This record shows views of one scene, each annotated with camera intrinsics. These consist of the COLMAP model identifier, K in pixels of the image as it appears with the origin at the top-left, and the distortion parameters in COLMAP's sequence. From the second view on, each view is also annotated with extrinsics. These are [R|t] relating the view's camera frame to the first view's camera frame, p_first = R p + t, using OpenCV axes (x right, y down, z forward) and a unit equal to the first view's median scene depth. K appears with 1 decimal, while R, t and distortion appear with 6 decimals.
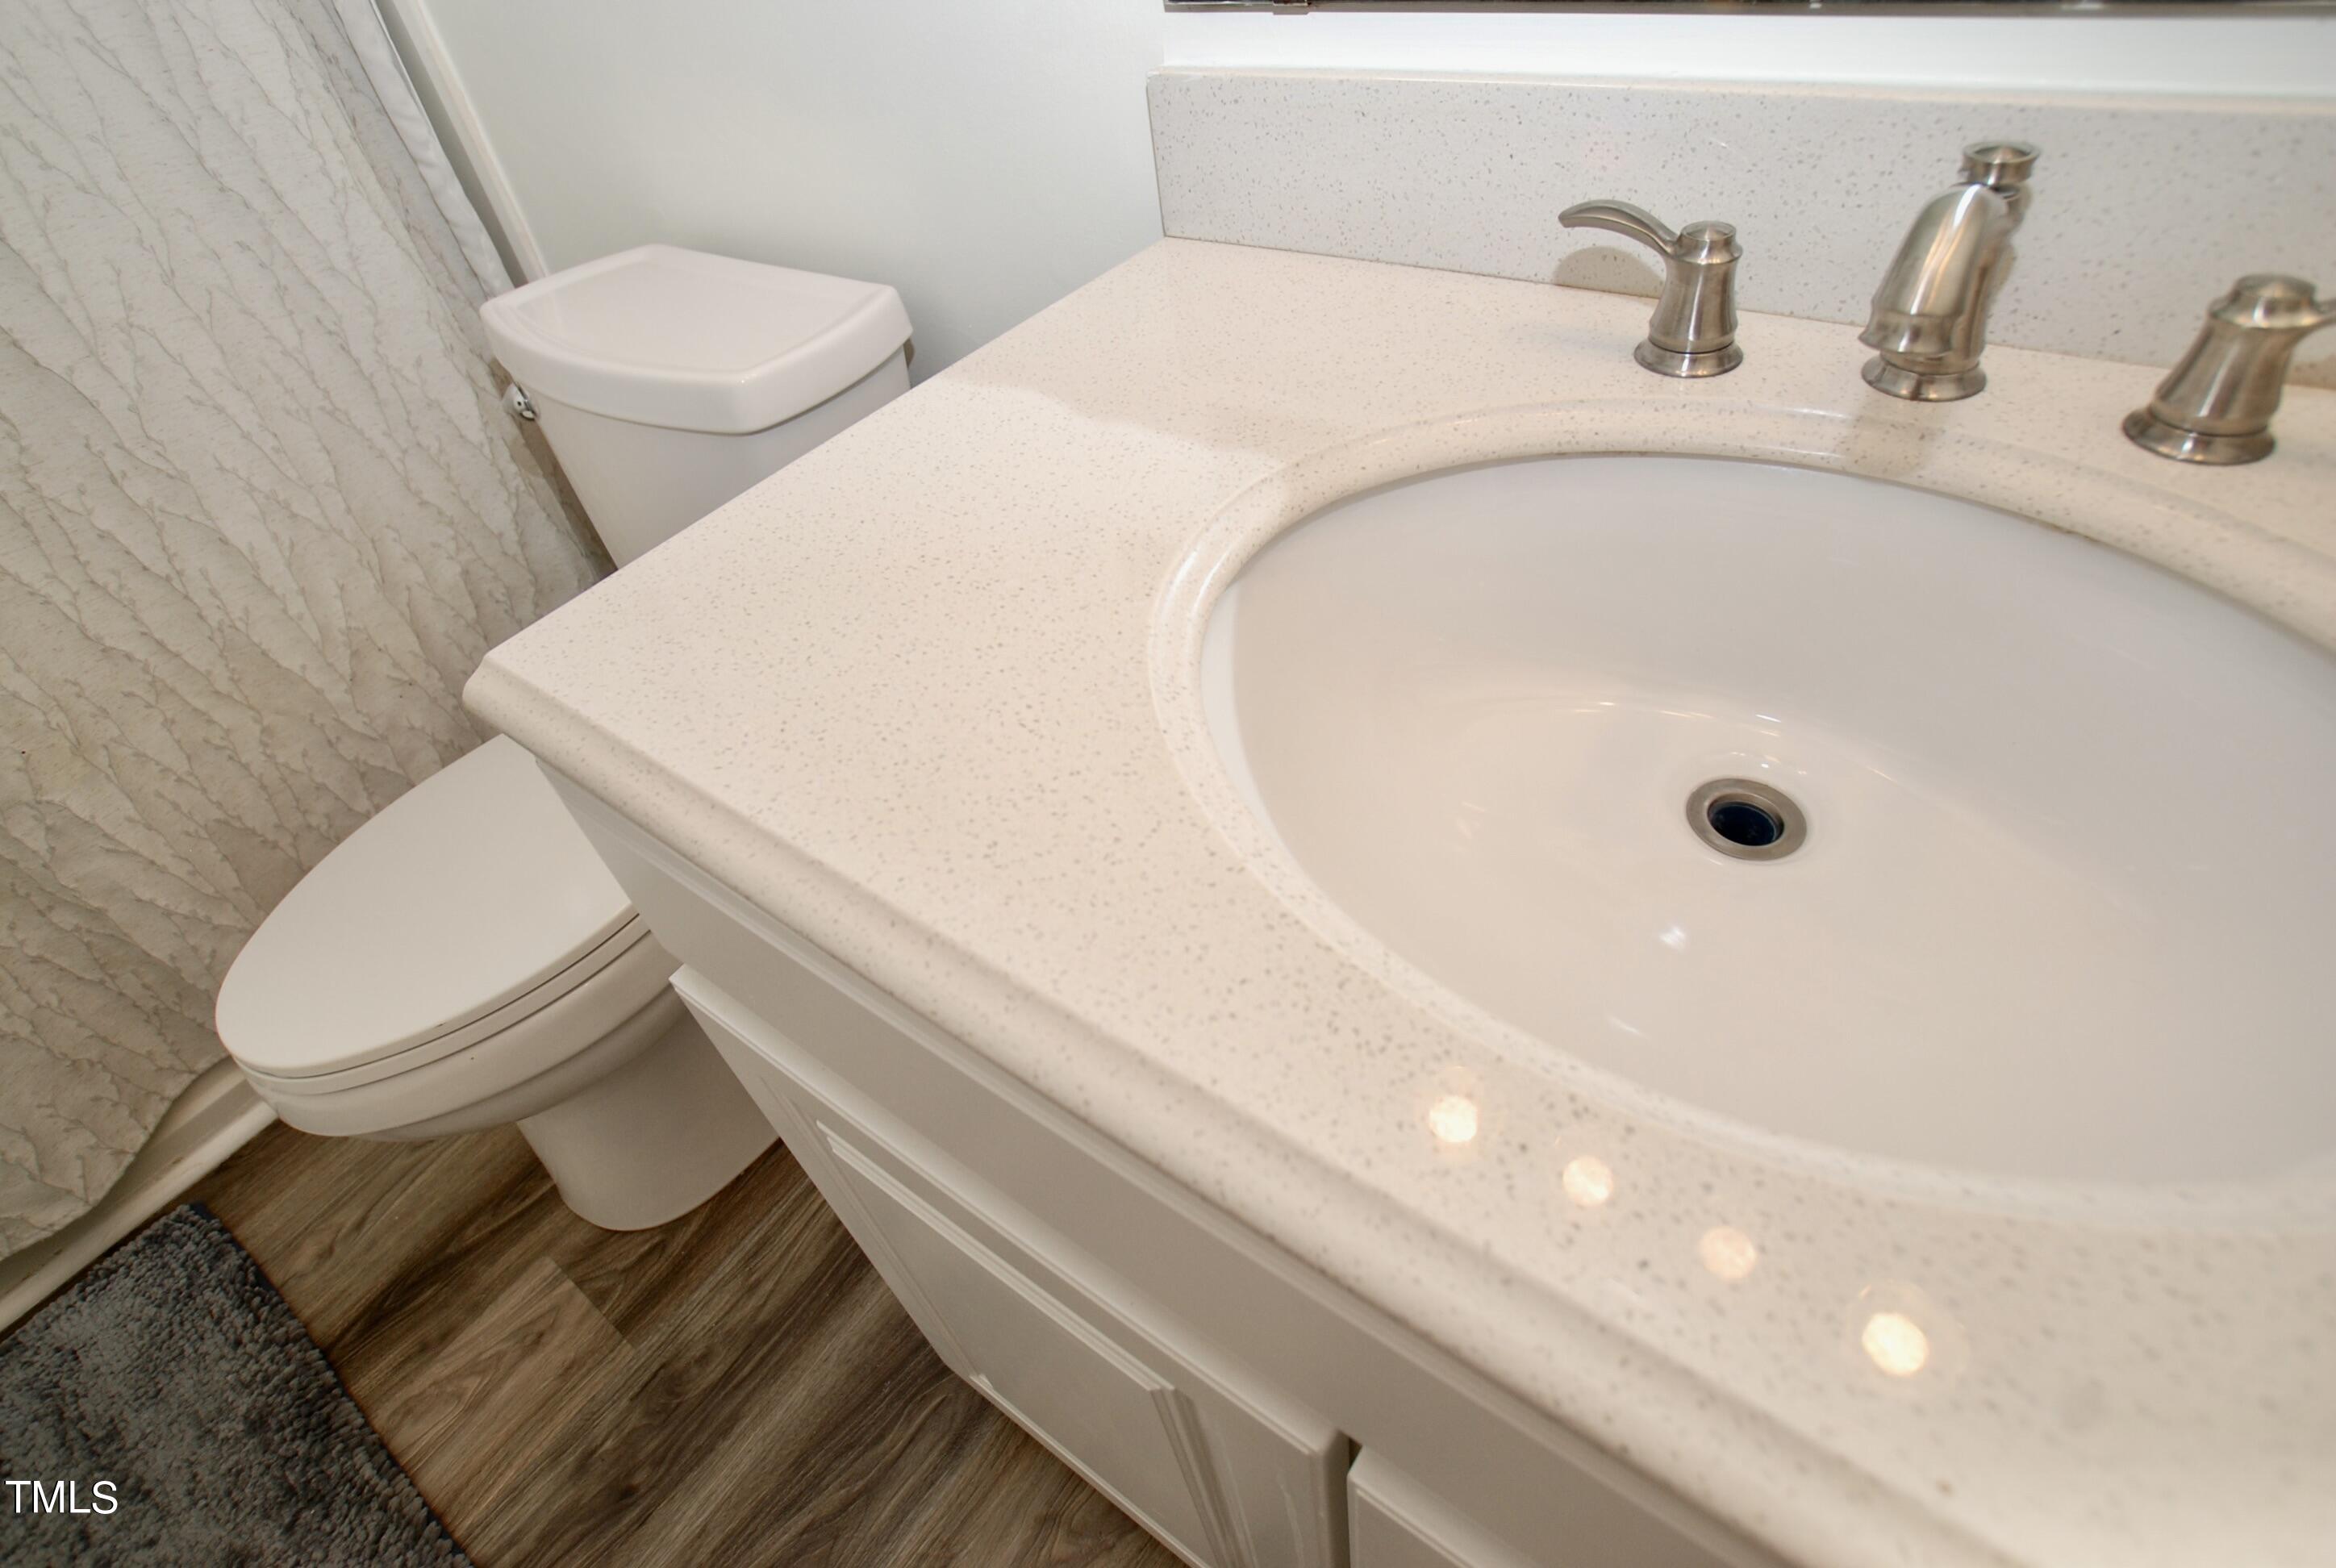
lens RADIAL K [[1126.3, 0, 1137.4], [0, 1126.3, 774.8], [0, 0, 1]] dist [-0.066098, 0.025892]
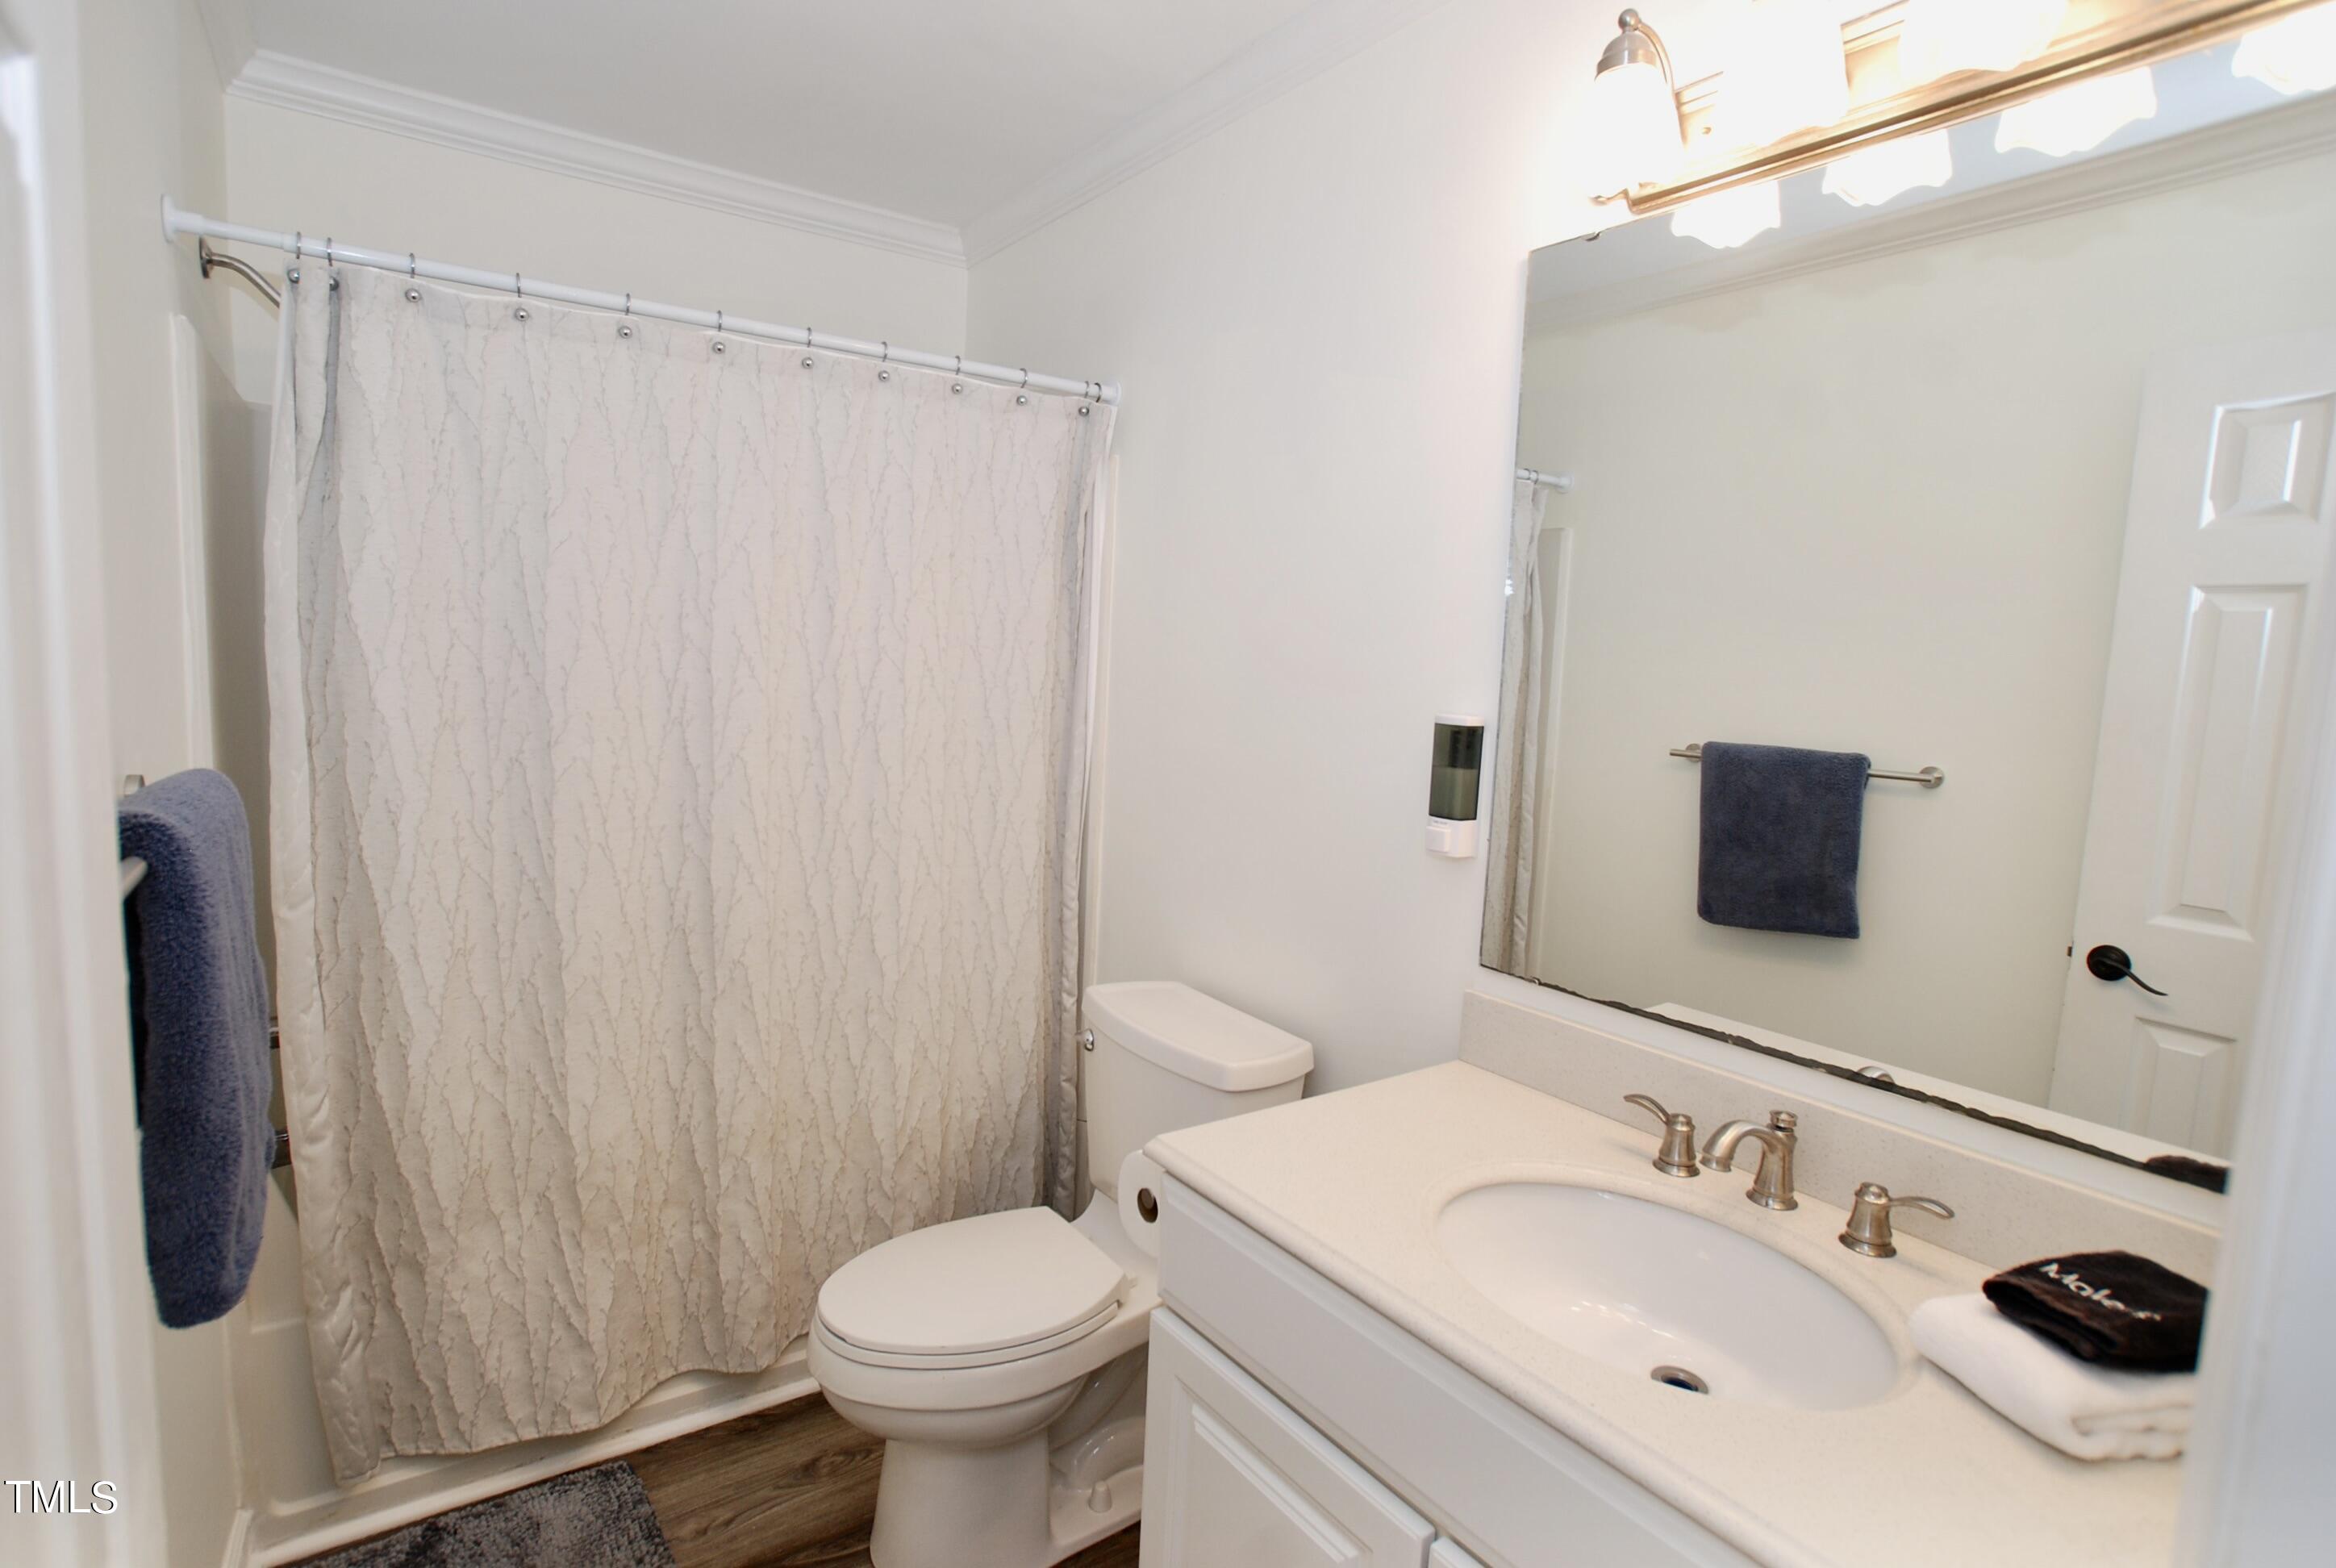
lens RADIAL K [[1148.8, 0, 1140.1], [0, 1148.8, 782.2], [0, 0, 1]] dist [-0.097925, 0.056241]
pose [[0.933380, 0.207410, -0.292886, -0.012390], [-0.340966, 0.767161, -0.543329, 0.300450], [0.111999, 0.606997, 0.786773, -0.667289]]
